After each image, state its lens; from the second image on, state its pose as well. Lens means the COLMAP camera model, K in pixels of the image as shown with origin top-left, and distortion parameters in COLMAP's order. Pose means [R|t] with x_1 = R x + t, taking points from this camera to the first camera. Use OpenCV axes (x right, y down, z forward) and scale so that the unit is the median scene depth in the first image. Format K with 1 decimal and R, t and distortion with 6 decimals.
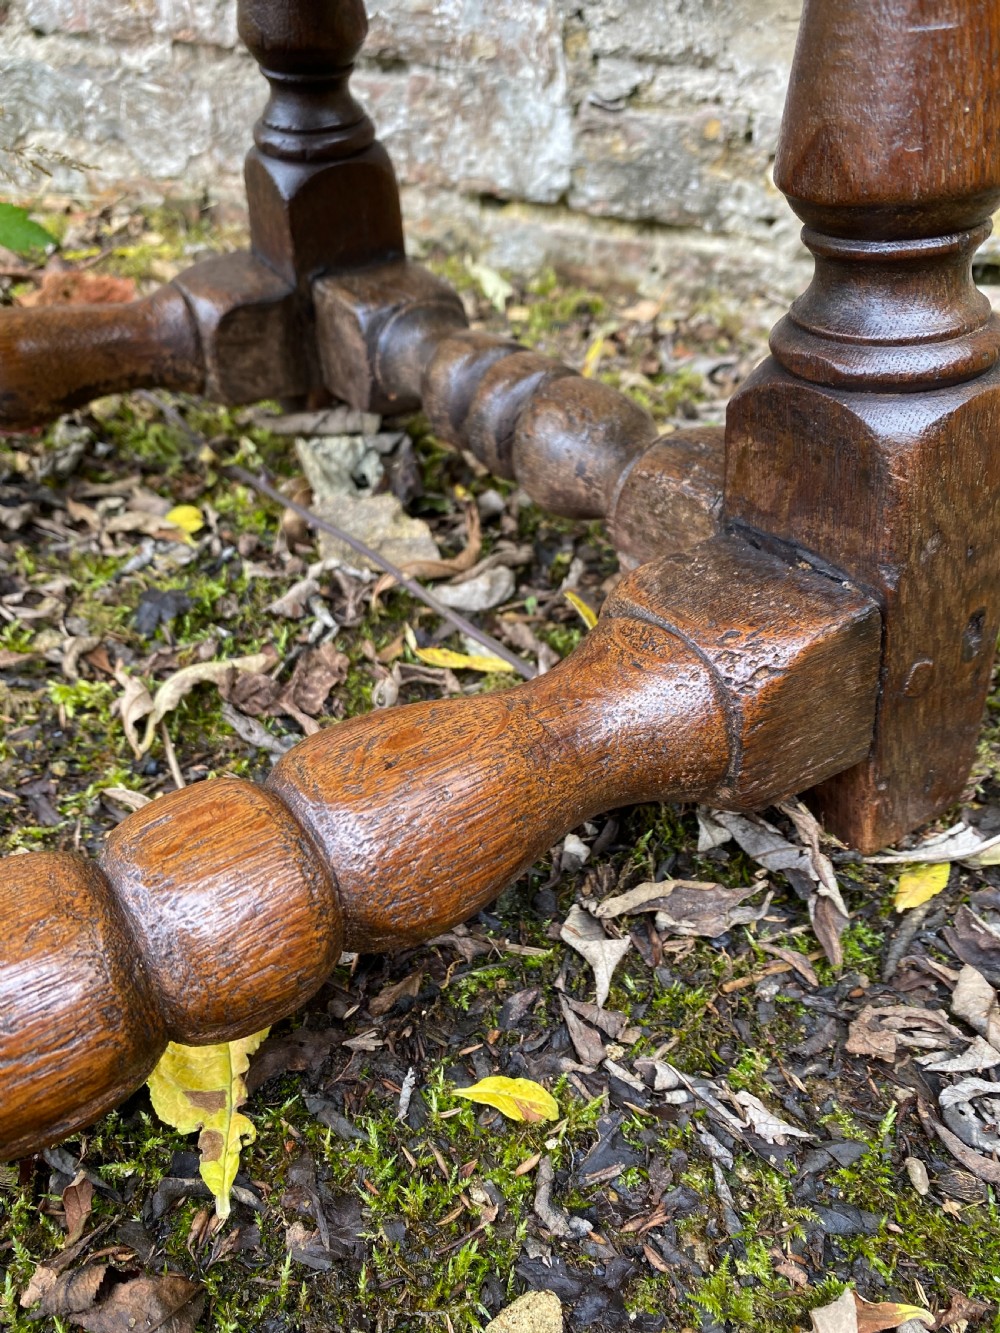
lens RADIAL K [[1035.7, 0, 489.6], [0, 1035.7, 680.4], [0, 0, 1]] dist [0.013586, -0.007169]
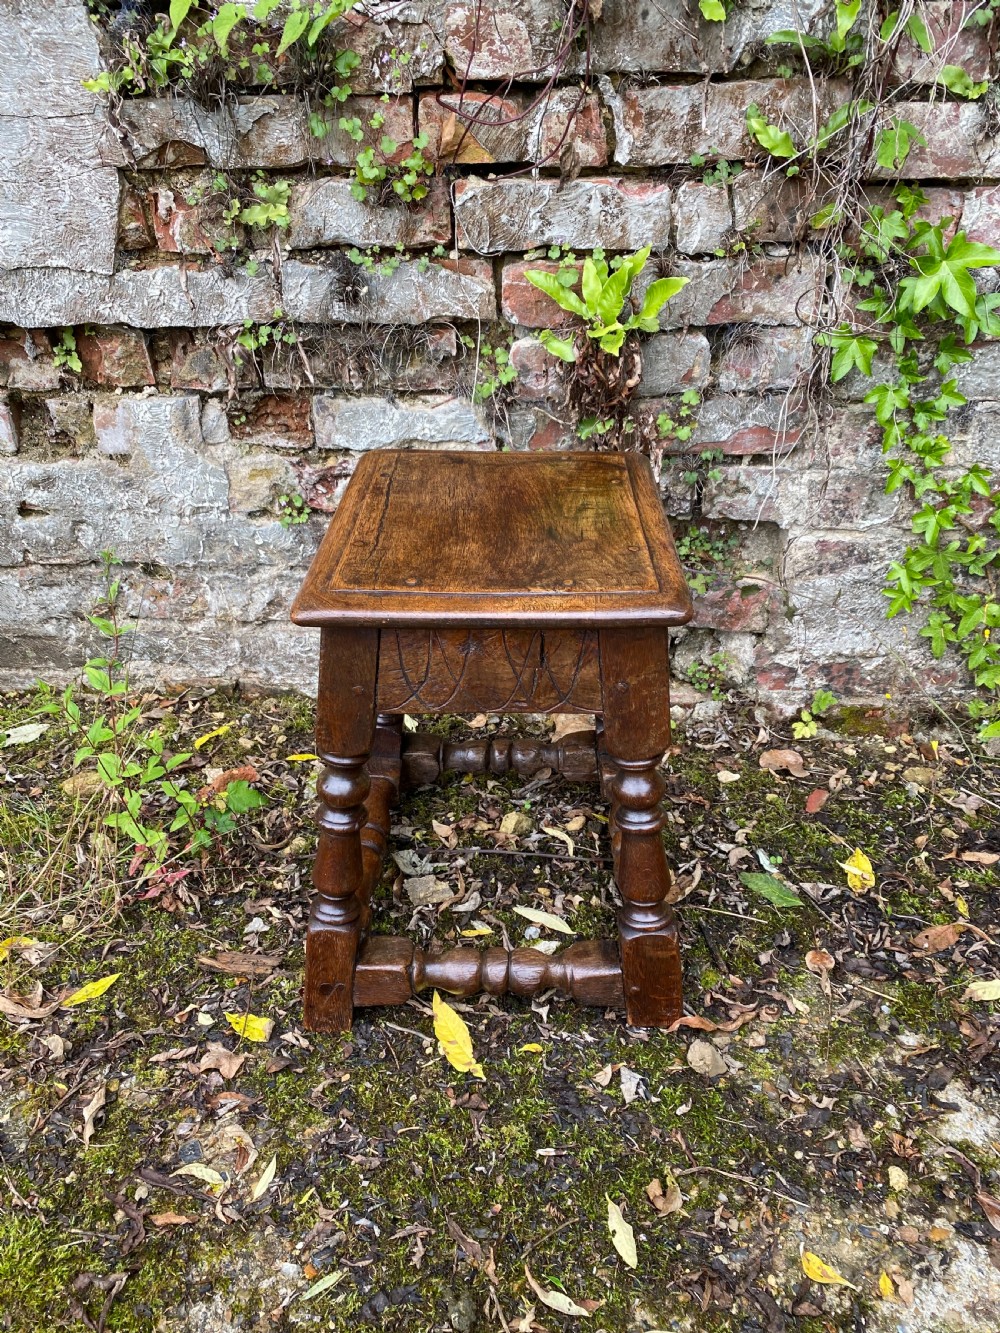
lens RADIAL K [[1035.7, 0, 506.8], [0, 1035.7, 673.3], [0, 0, 1]] dist [0.013586, -0.007169]
pose [[0.961621, -0.179810, 0.207251, -0.222663], [0.204398, 0.973357, -0.103907, -0.220238], [-0.183045, 0.142281, 0.972754, -1.091258]]
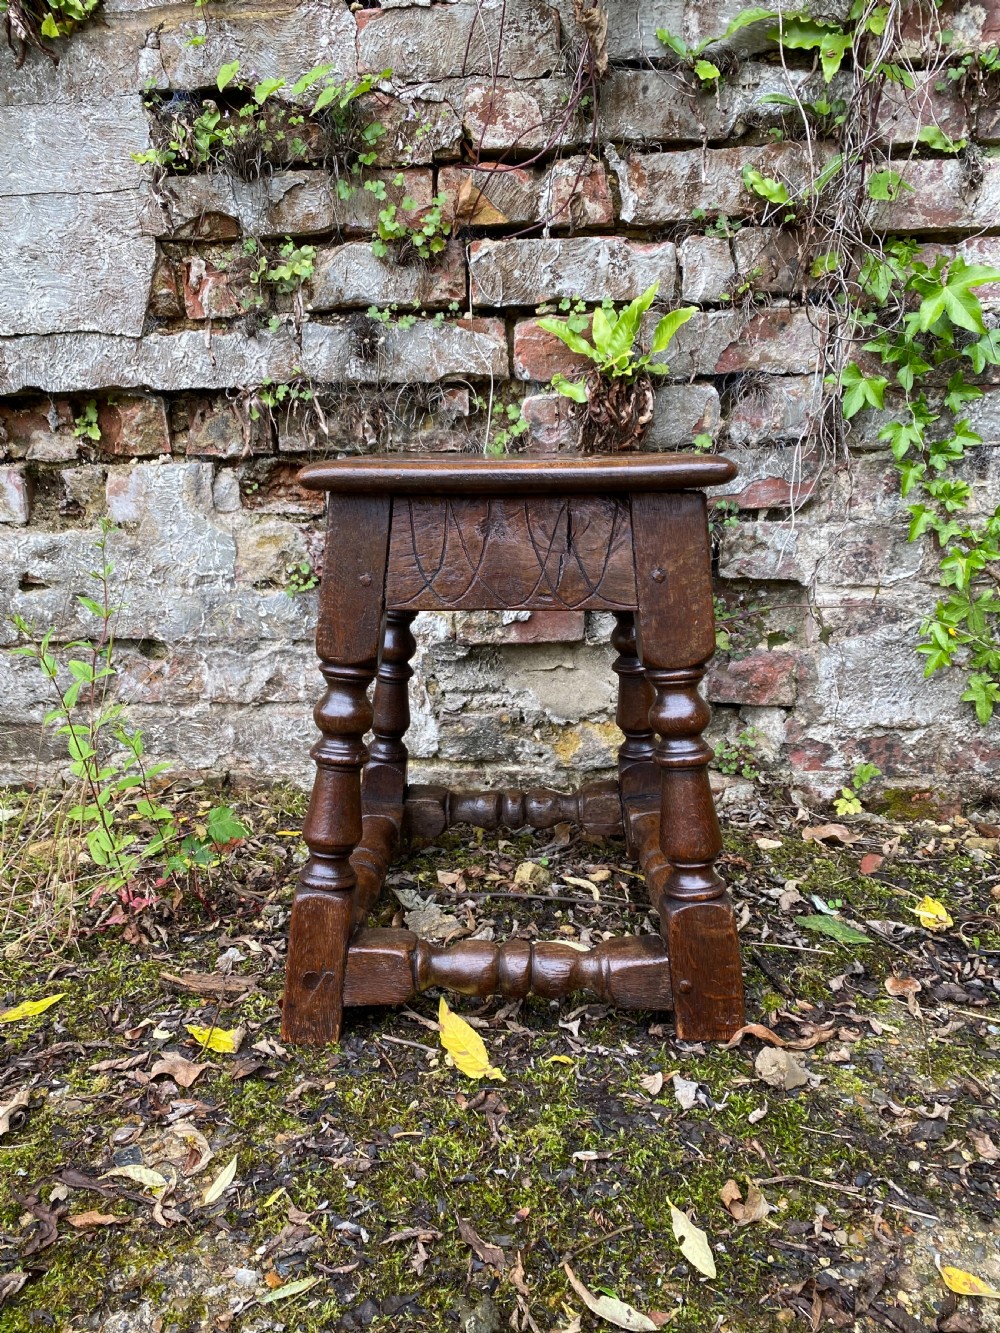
lens RADIAL K [[1035.7, 0, 488.2], [0, 1035.7, 671.5], [0, 0, 1]] dist [0.013586, -0.007169]
pose [[0.964914, -0.112239, 0.237369, -0.288033], [0.200304, 0.899166, -0.389075, 0.173636], [-0.169765, 0.422970, 0.890099, -0.838042]]
